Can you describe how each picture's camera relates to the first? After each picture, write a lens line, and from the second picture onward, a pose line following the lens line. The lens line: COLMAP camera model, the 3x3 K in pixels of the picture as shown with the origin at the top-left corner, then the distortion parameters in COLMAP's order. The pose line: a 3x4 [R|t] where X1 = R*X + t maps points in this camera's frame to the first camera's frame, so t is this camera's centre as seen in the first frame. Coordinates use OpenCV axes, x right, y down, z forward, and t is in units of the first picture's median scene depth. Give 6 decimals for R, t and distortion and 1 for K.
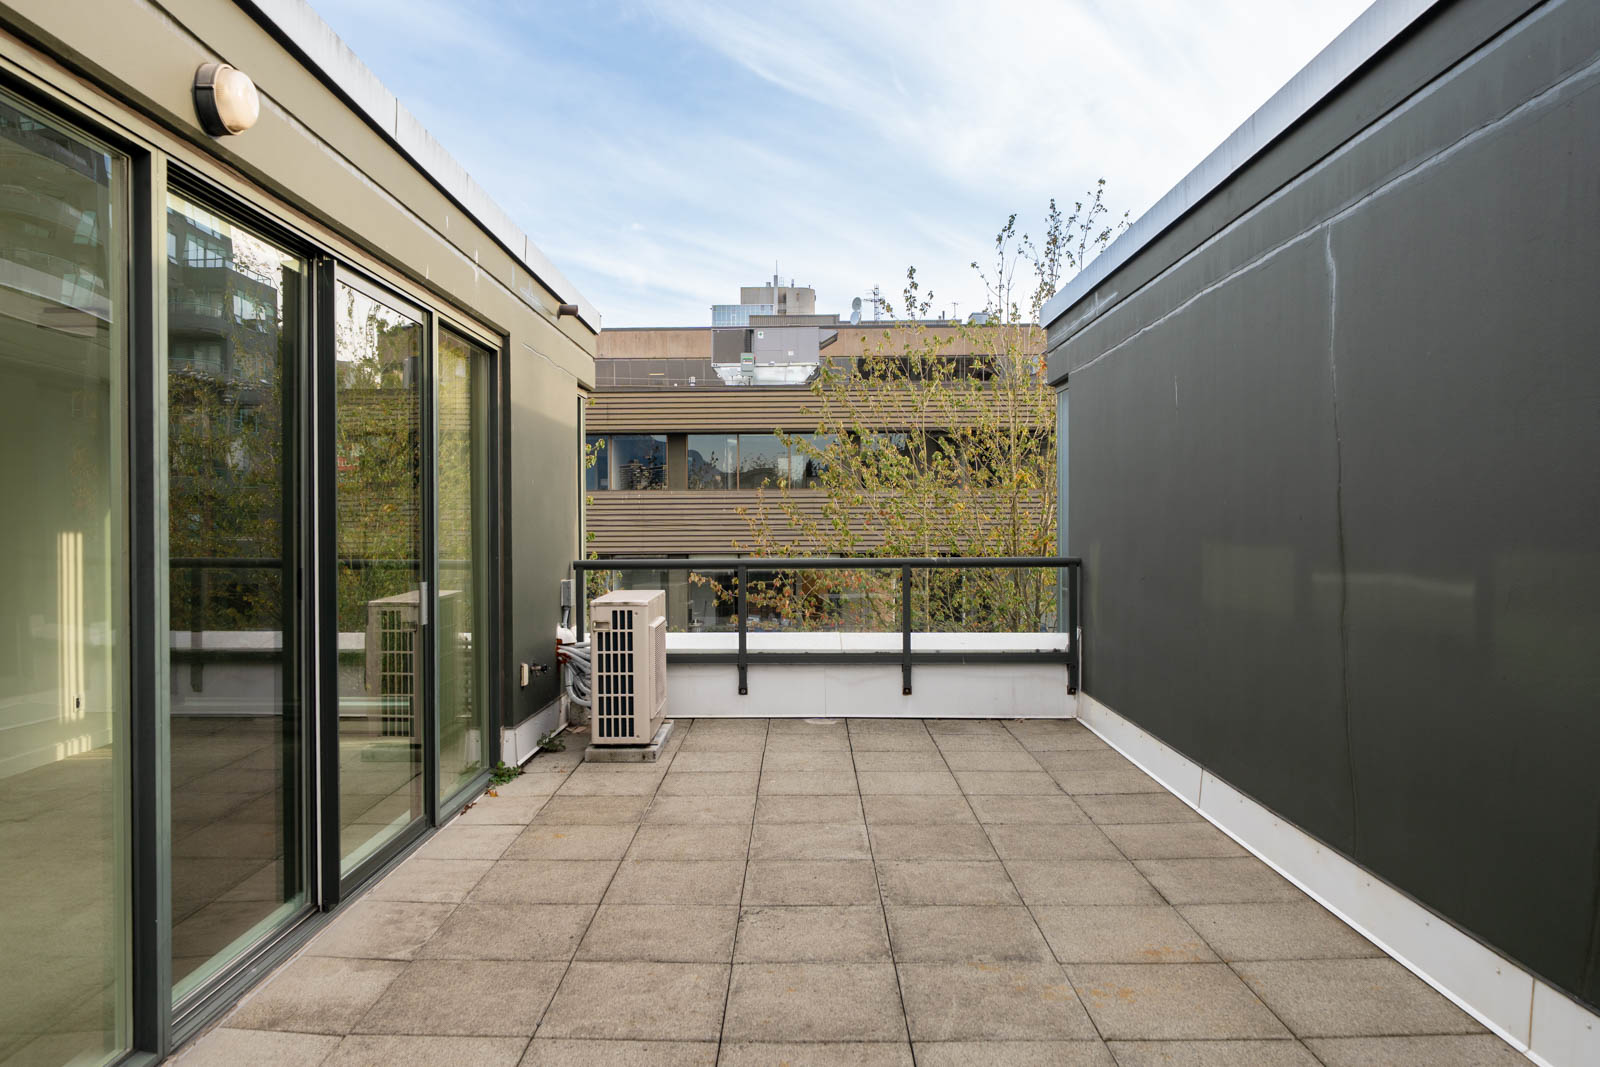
lens RADIAL K [[930.6, 0, 800.0], [0, 930.6, 533.5], [0, 0, 1]] dist [0.002324, -0.000346]
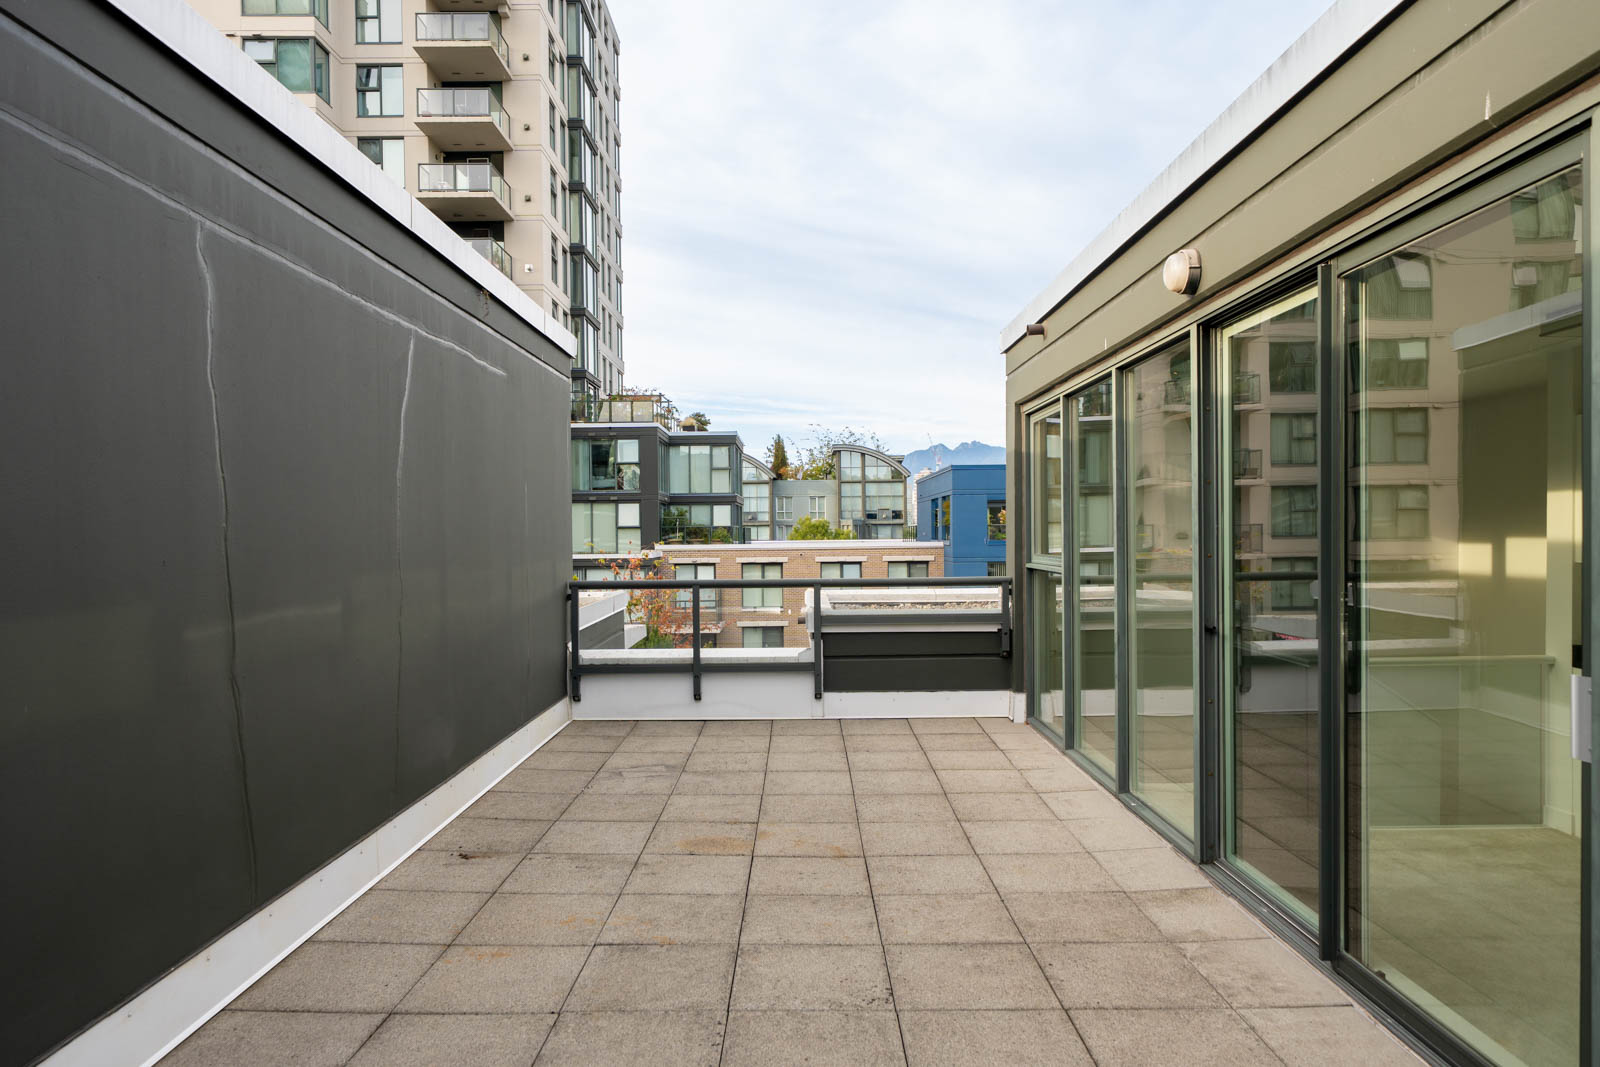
lens RADIAL K [[930.6, 0, 800.0], [0, 930.6, 533.5], [0, 0, 1]] dist [0.002324, -0.000346]
pose [[-0.999883, 0.015235, -0.001303, 0.020122], [0.015219, 0.999817, 0.011600, -0.049007], [0.001479, 0.011579, -0.999932, 2.069757]]
